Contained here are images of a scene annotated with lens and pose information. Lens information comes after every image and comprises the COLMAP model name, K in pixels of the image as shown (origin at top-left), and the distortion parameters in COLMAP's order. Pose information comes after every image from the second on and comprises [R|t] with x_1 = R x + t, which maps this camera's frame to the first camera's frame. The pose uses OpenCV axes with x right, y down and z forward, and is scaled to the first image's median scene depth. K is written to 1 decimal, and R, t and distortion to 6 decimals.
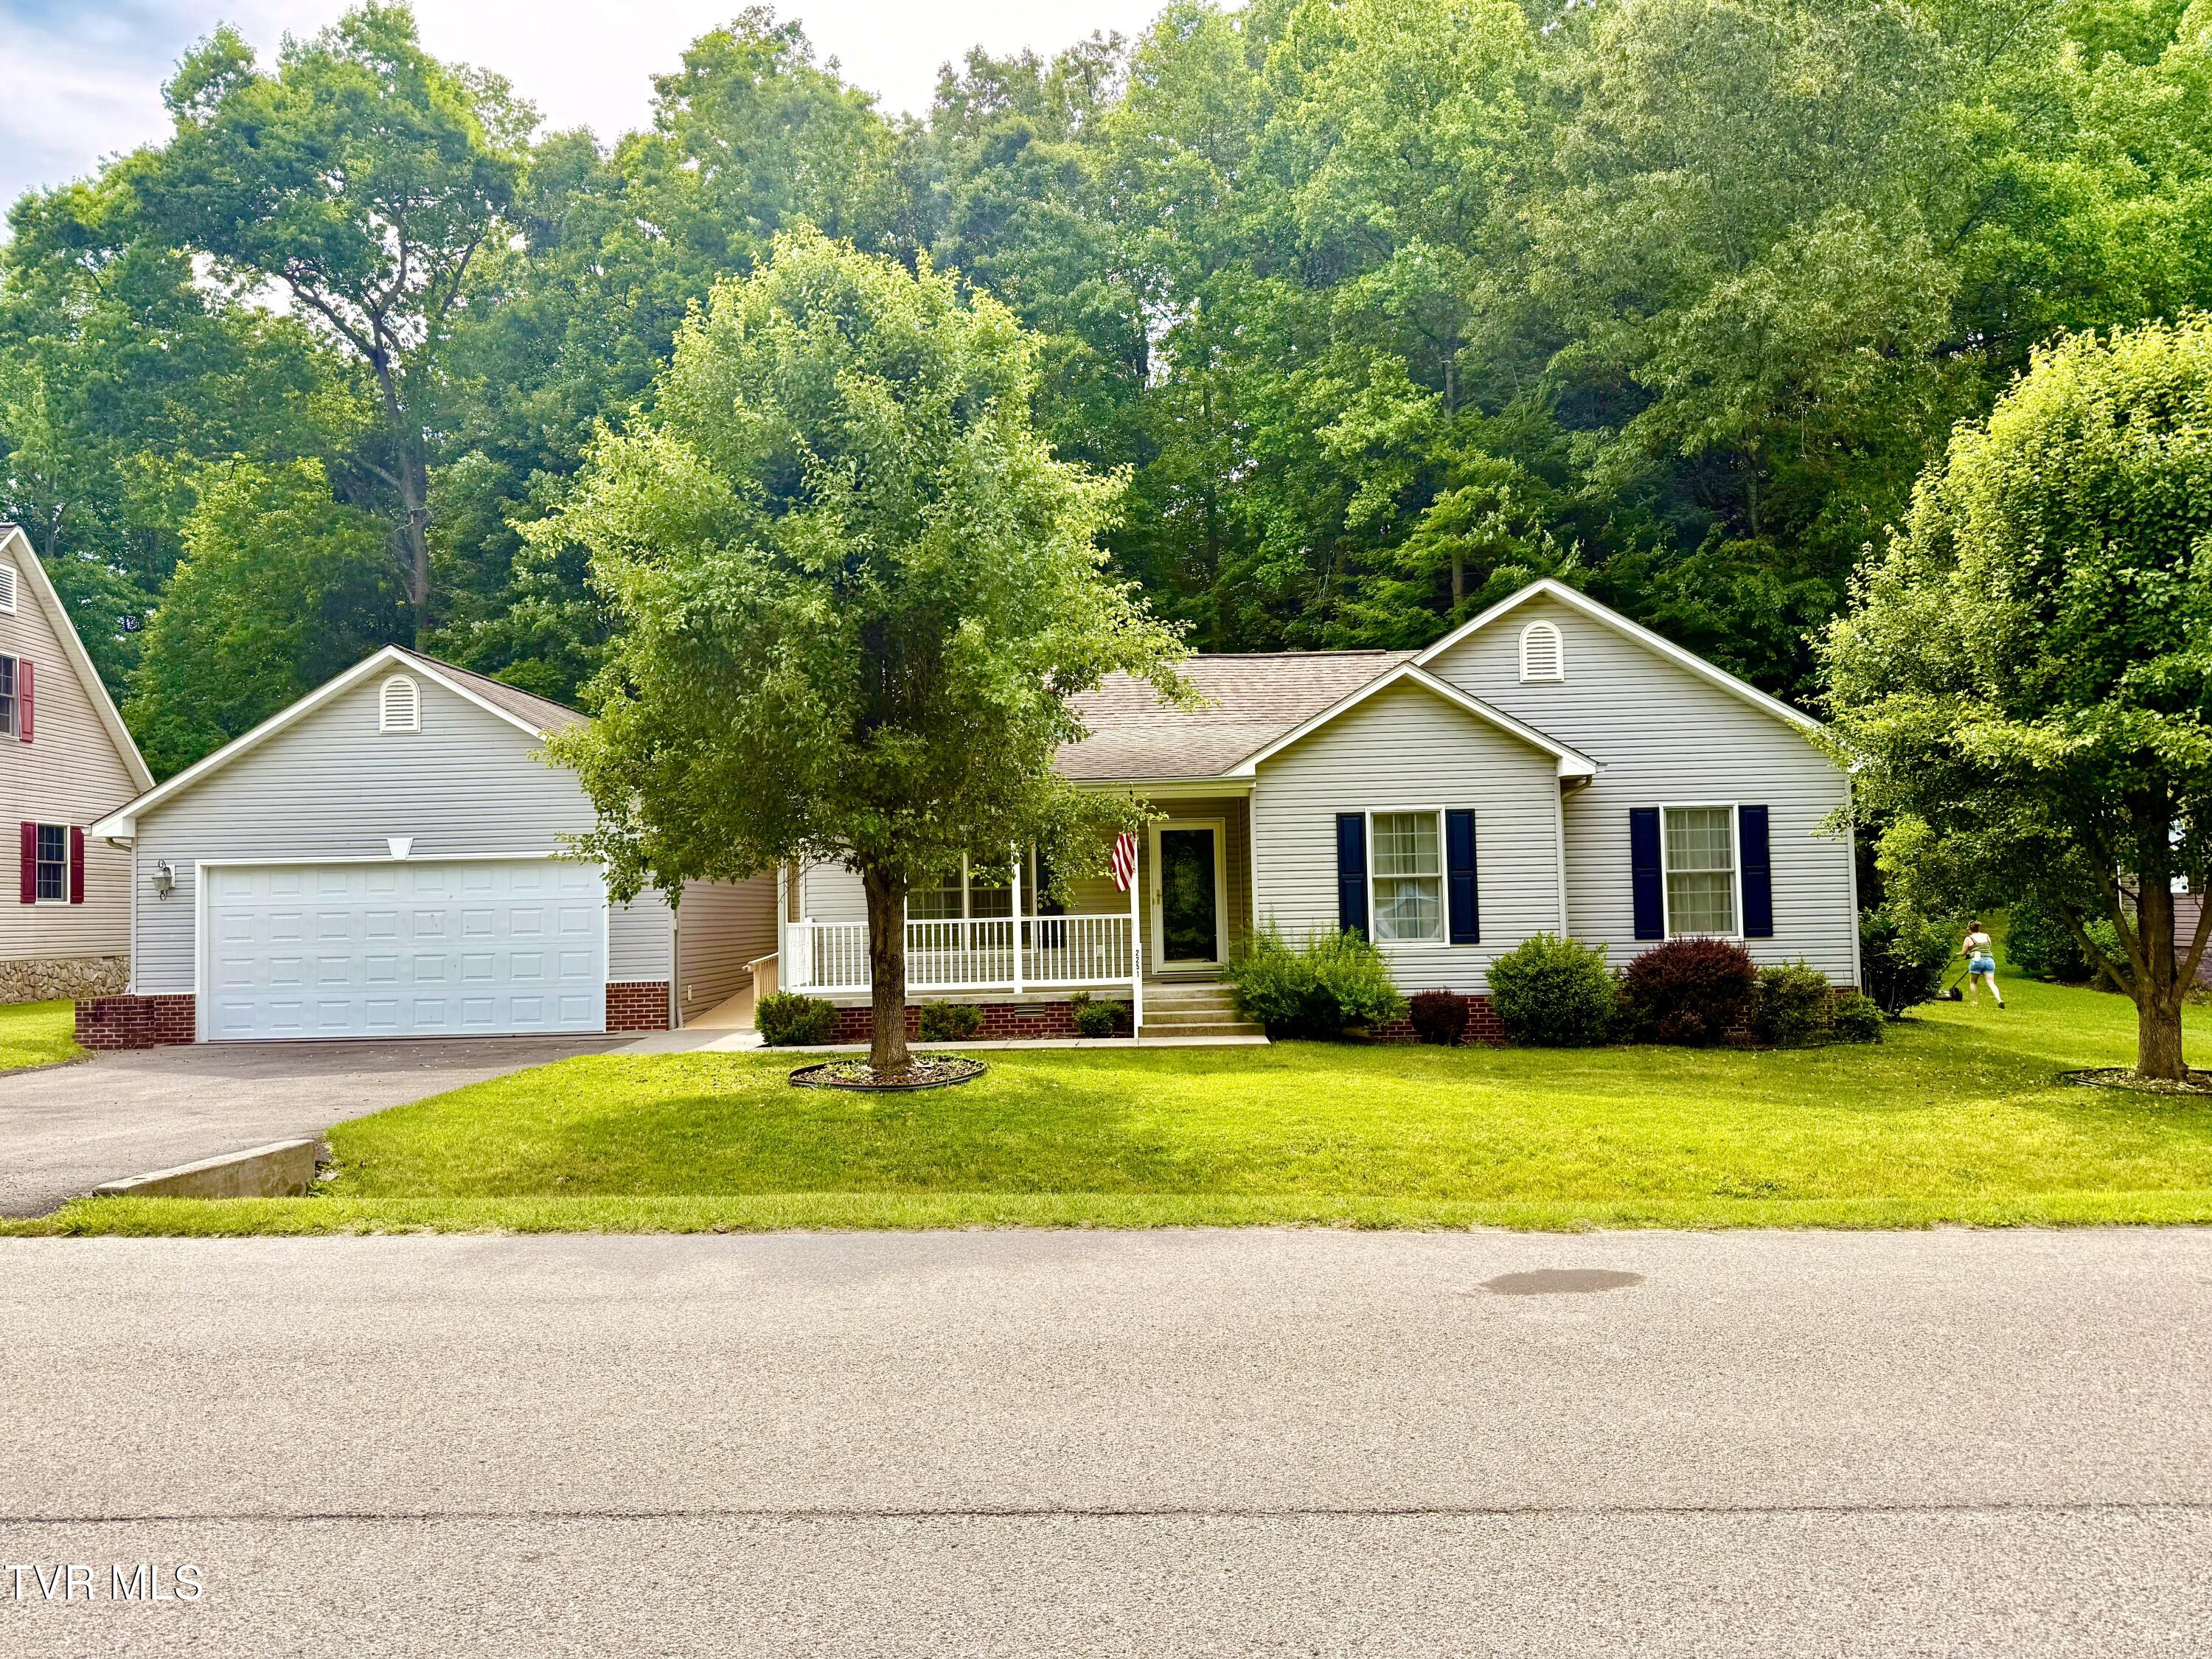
lens RADIAL K [[1536.6, 0, 1148.6], [0, 1536.6, 831.5], [0, 0, 1]] dist [-0.024908, -0.002076]
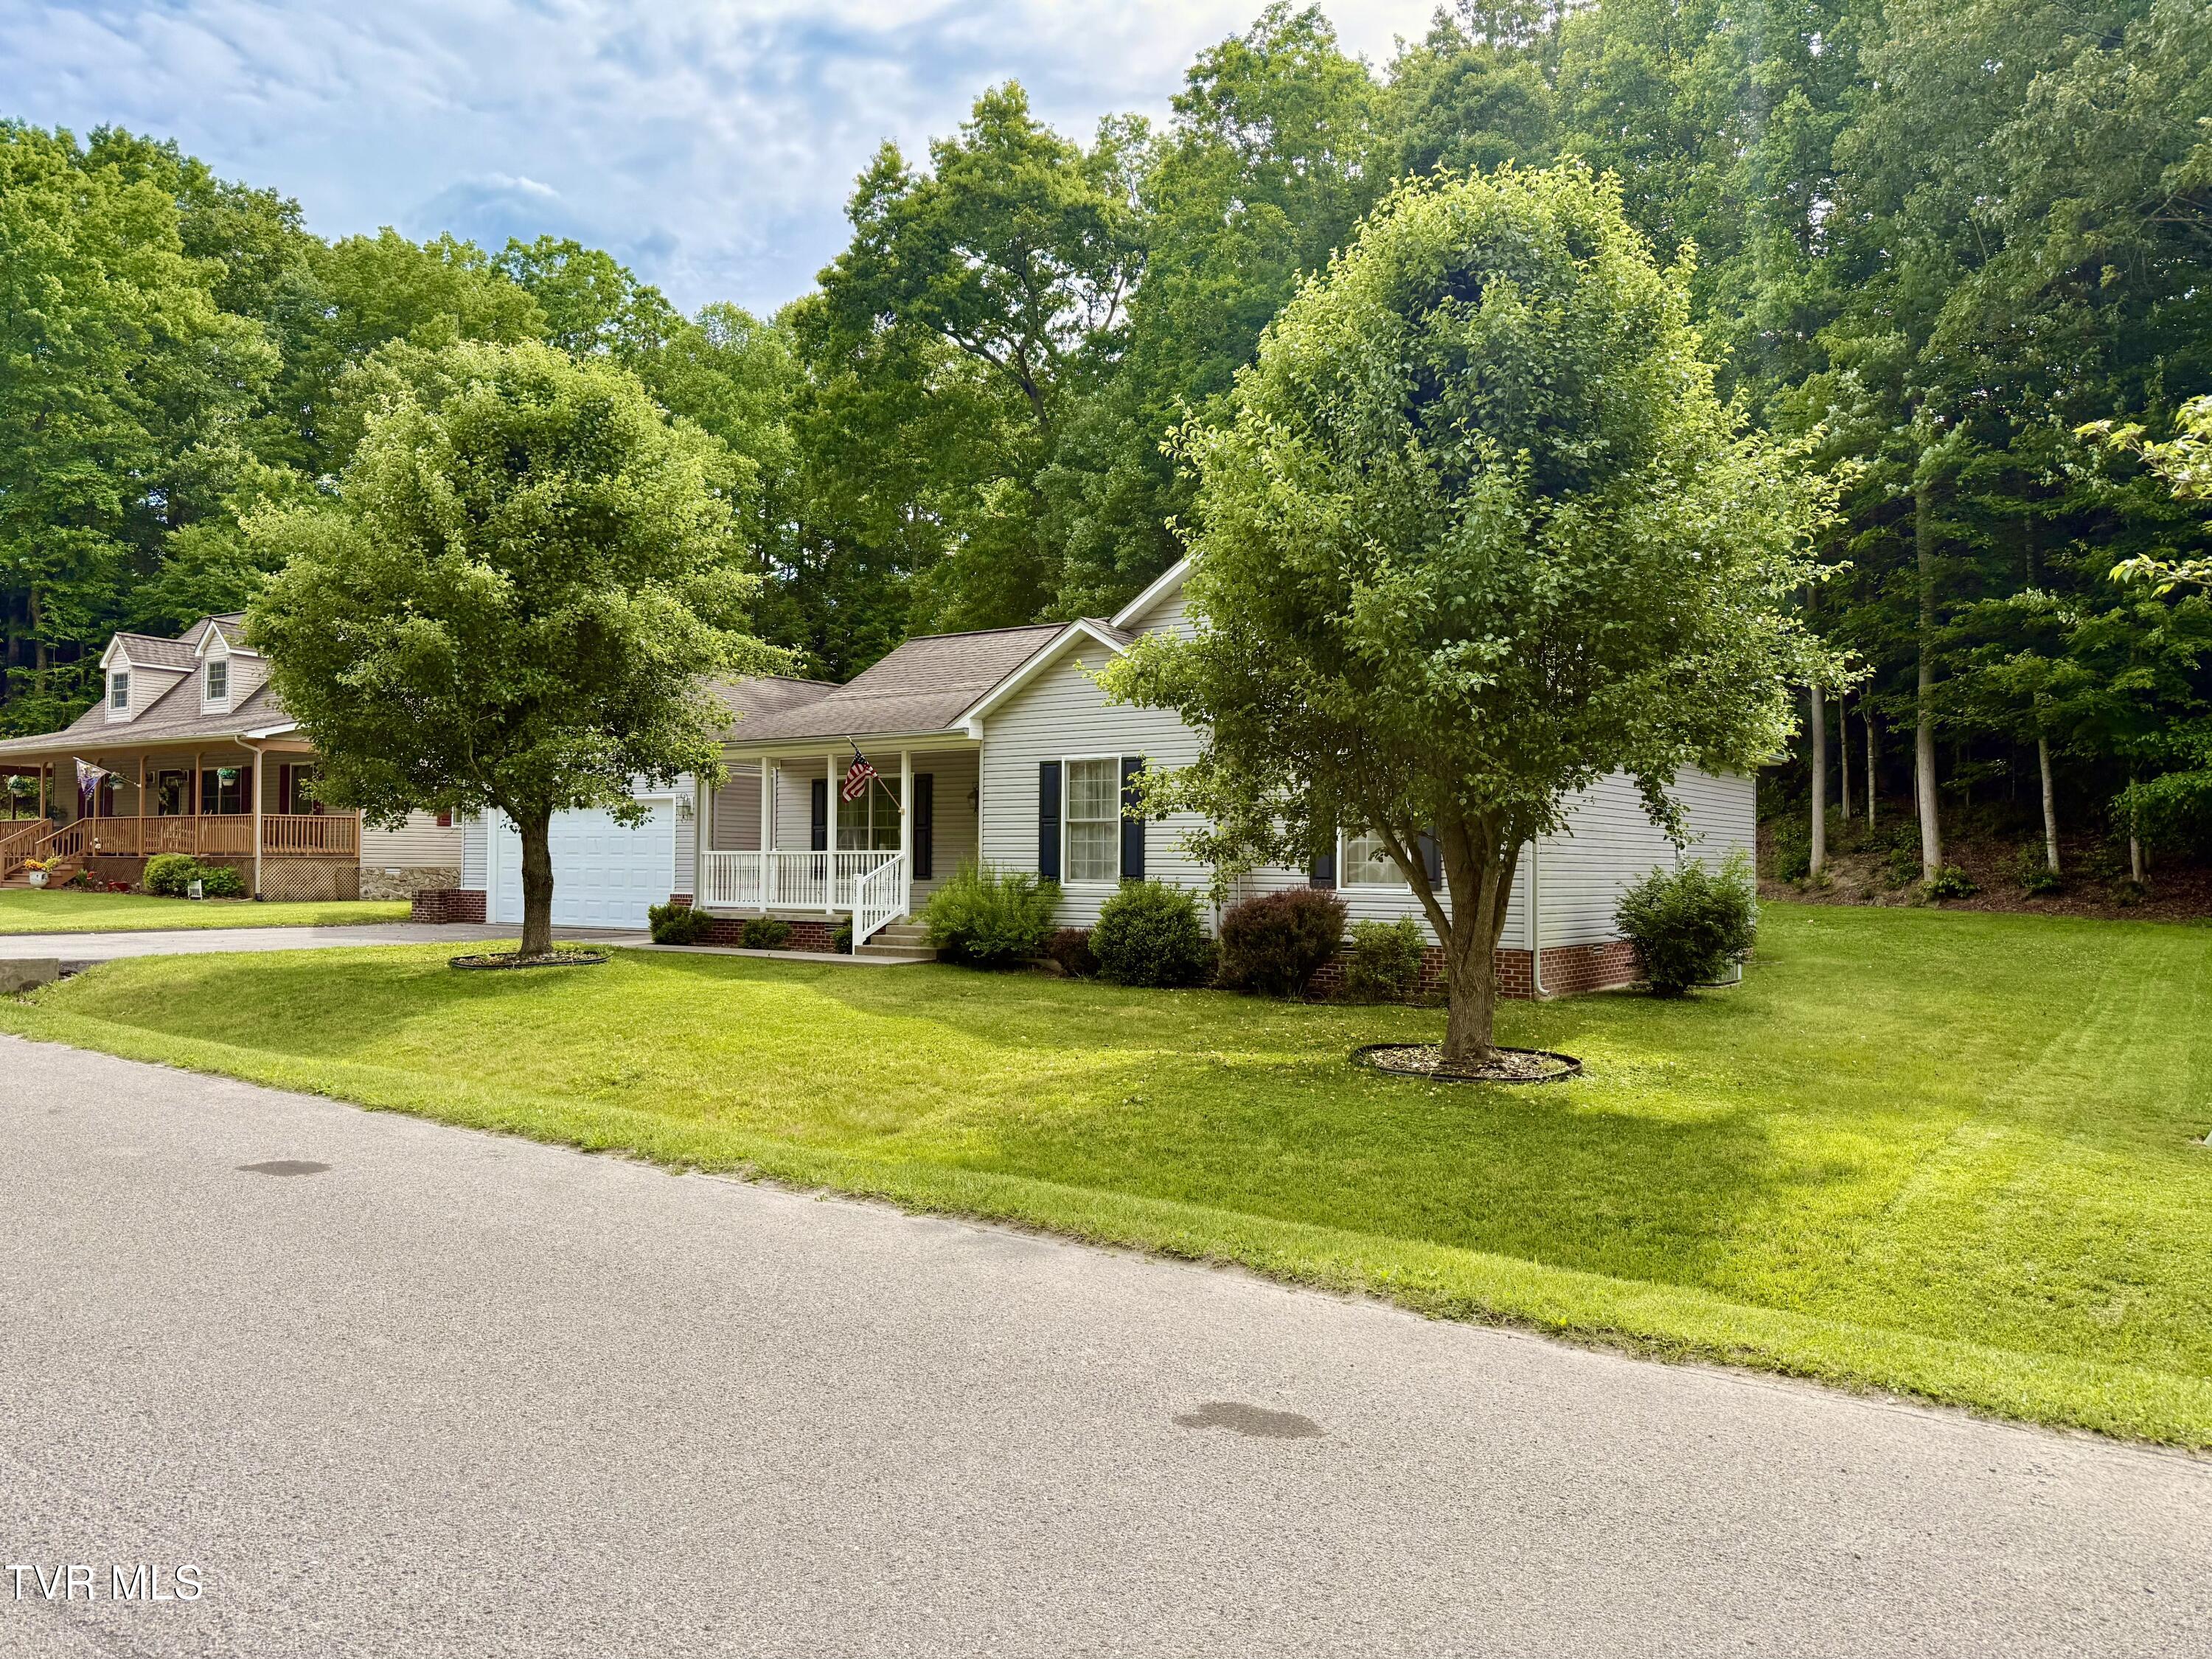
lens RADIAL K [[1523.2, 0, 1115.5], [0, 1523.2, 832.7], [0, 0, 1]] dist [0.002059, -0.002870]
pose [[0.815080, 0.018009, -0.579068, 0.735048], [0.000781, 0.999482, 0.032183, 0.003260], [0.579347, -0.026684, 0.814644, 0.146557]]
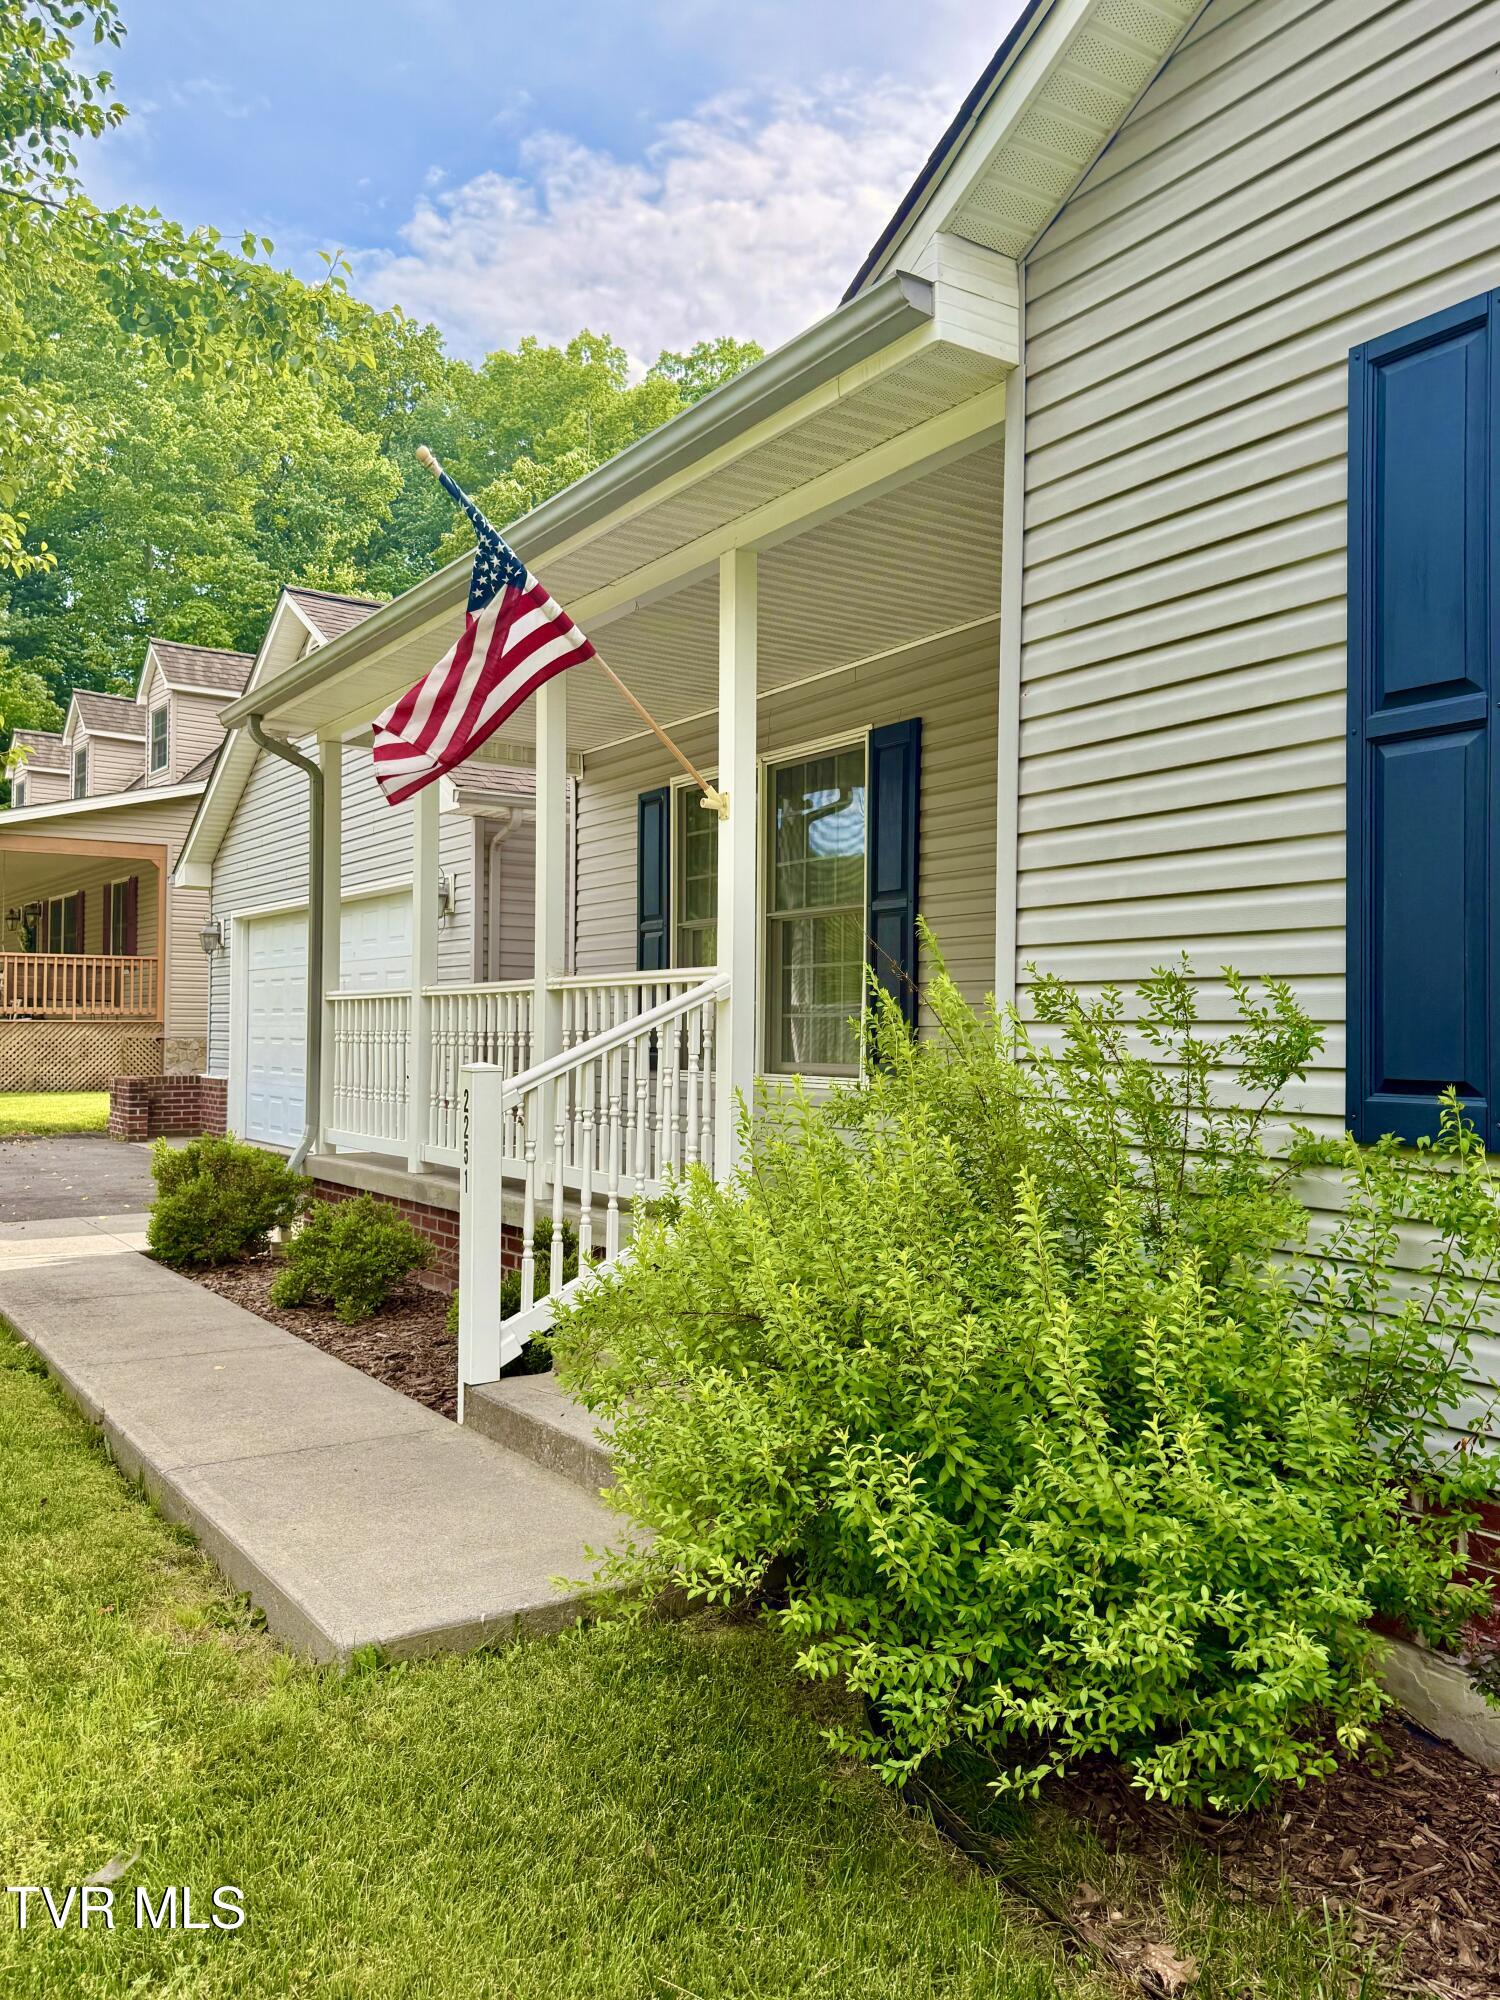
lens RADIAL K [[1533.9, 0, 750.0], [0, 1533.9, 1000.0], [0, 0, 1]] dist [0.082006, 0.000433]
pose [[0.540037, 0.011297, -0.841566, 0.208414], [0.018665, 0.999503, 0.025395, 0.049387], [0.841434, -0.029422, 0.539558, 0.800753]]
